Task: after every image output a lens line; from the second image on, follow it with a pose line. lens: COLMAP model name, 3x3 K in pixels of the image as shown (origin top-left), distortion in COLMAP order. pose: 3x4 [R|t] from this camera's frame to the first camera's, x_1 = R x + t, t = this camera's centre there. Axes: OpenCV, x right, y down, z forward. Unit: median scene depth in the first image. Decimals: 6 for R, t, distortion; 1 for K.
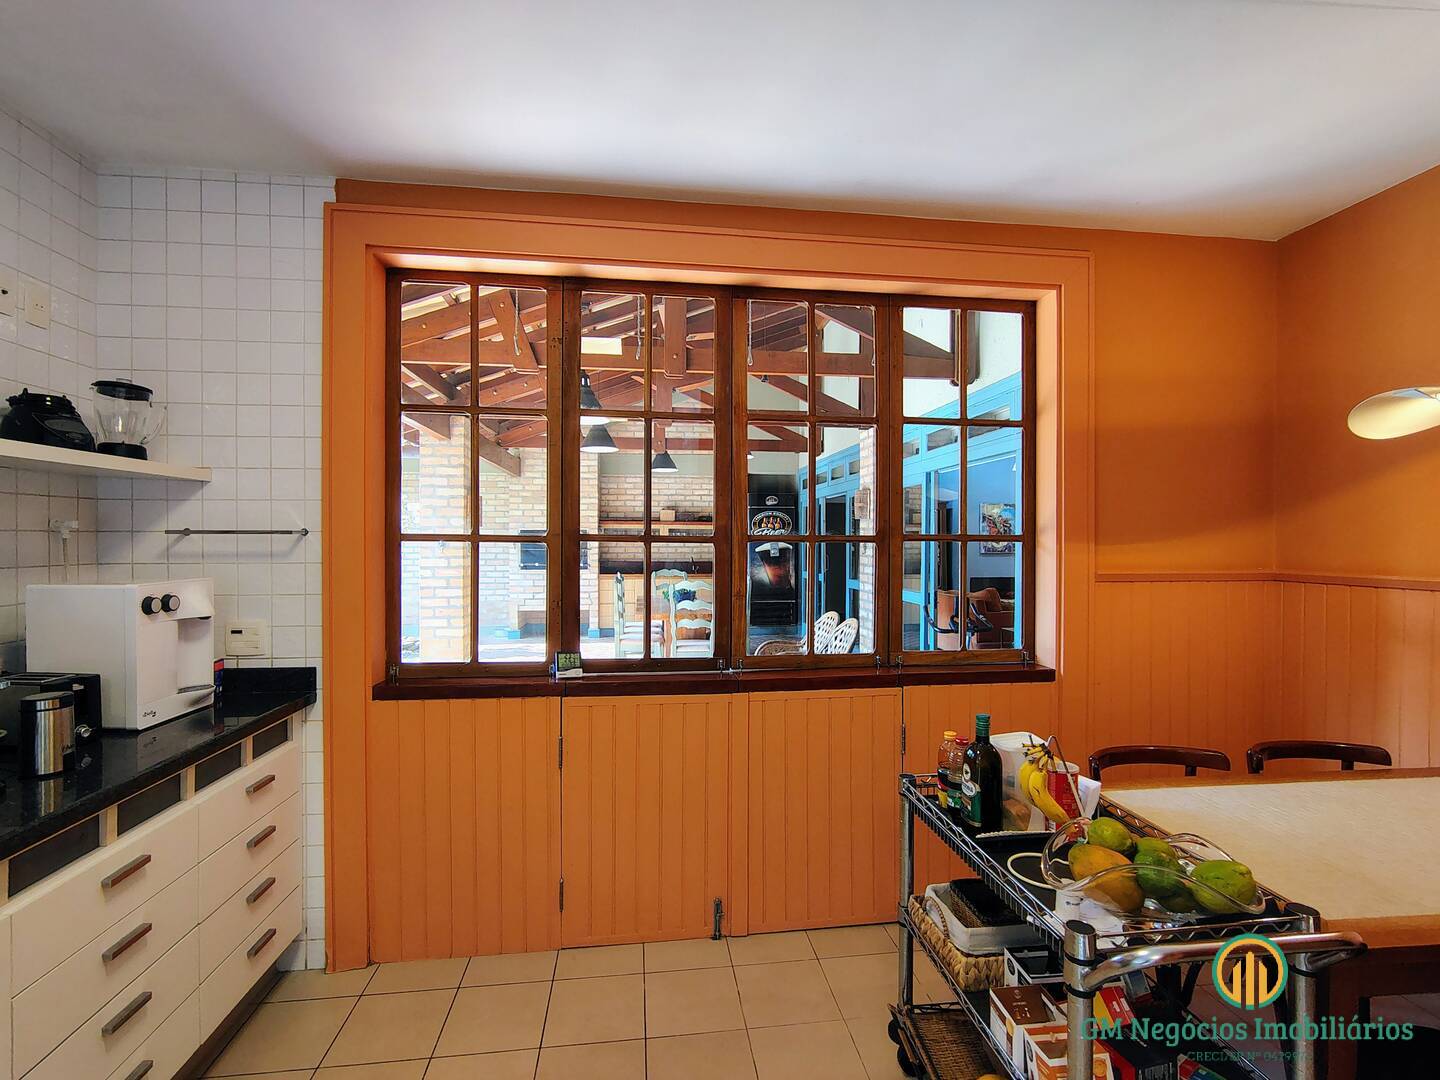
lens RADIAL K [[673.7, 0, 721.6], [0, 673.7, 544.1], [0, 0, 1]] dist [-0.019224, 0.010493]
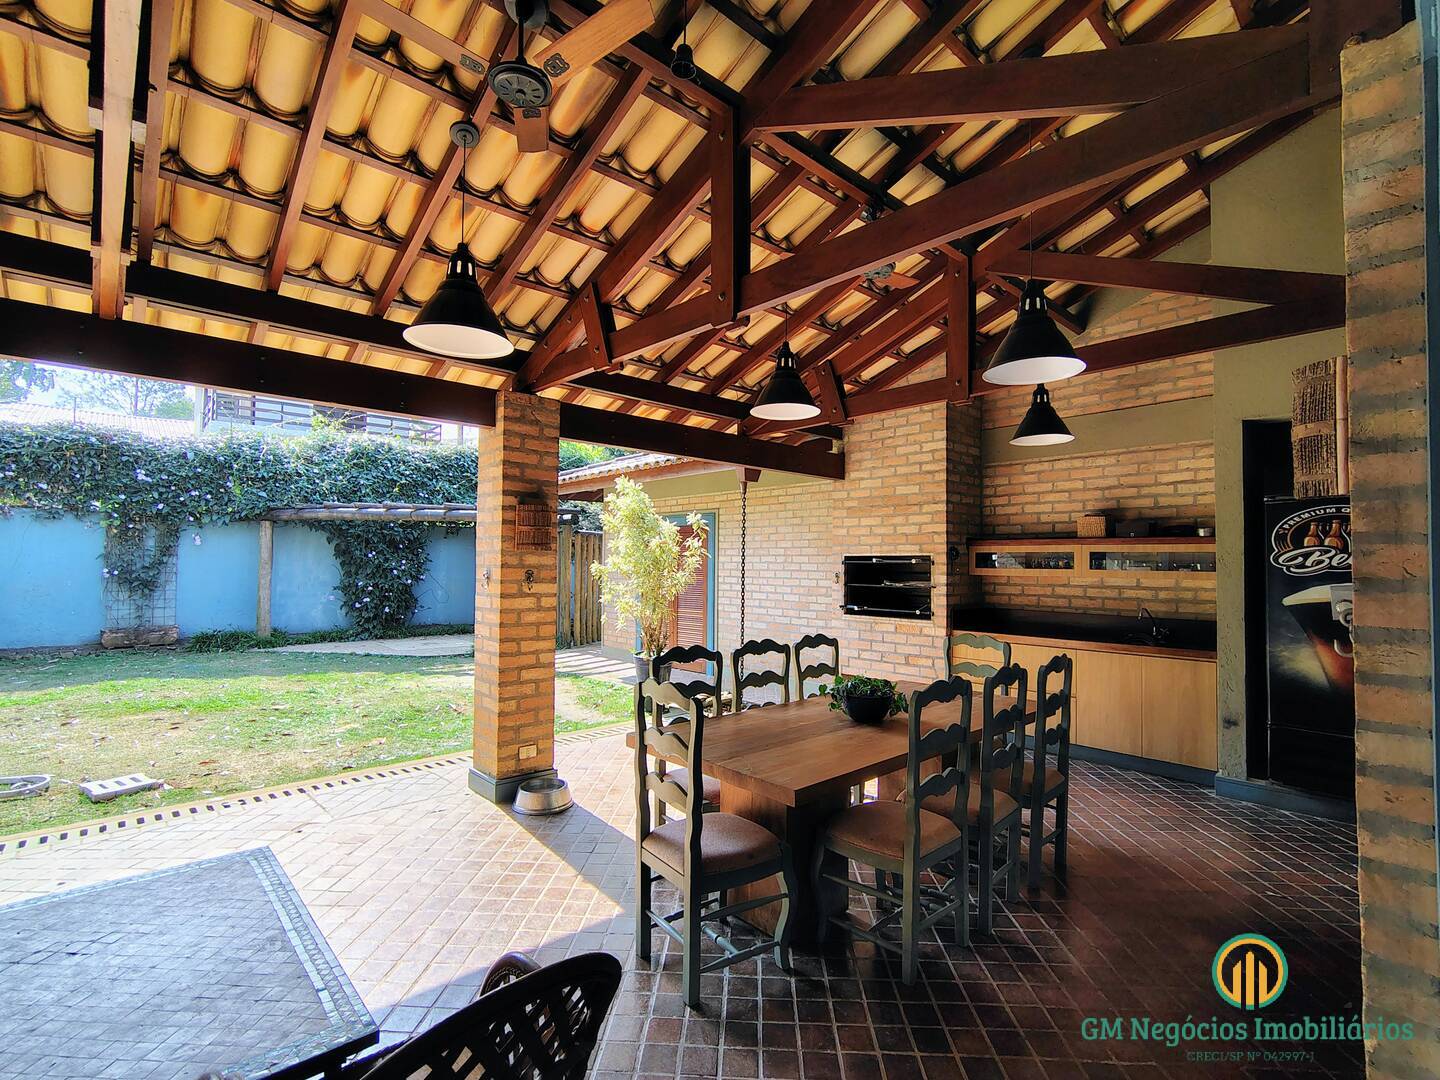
lens RADIAL K [[673.7, 0, 721.6], [0, 673.7, 544.1], [0, 0, 1]] dist [-0.019224, 0.010493]
pose [[0.579377, -0.019789, -0.814819, 0.185215], [-0.012488, 0.999372, -0.033151, -0.008557], [0.814964, 0.029382, 0.578766, 0.480735]]
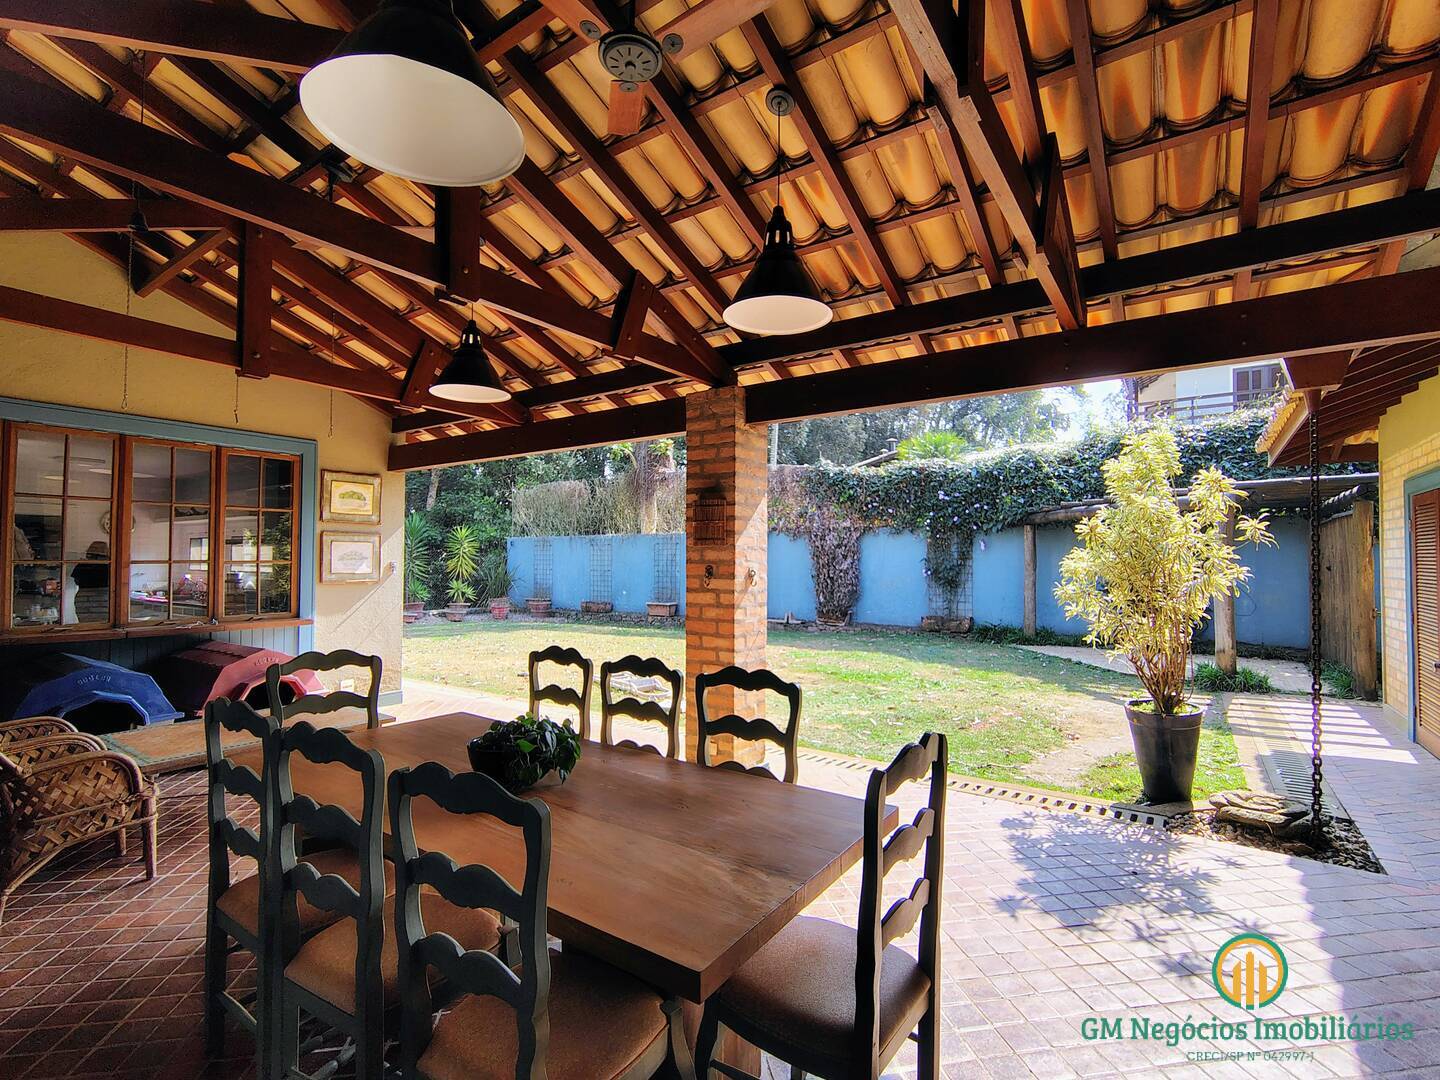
lens RADIAL K [[677.9, 0, 723.2], [0, 677.9, 546.0], [0, 0, 1]] dist [-0.026856, 0.010586]
pose [[-0.674057, -0.021491, -0.738367, 0.076375], [-0.007763, 0.999728, -0.022012, -0.007650], [0.738639, -0.009105, -0.674040, 0.926706]]
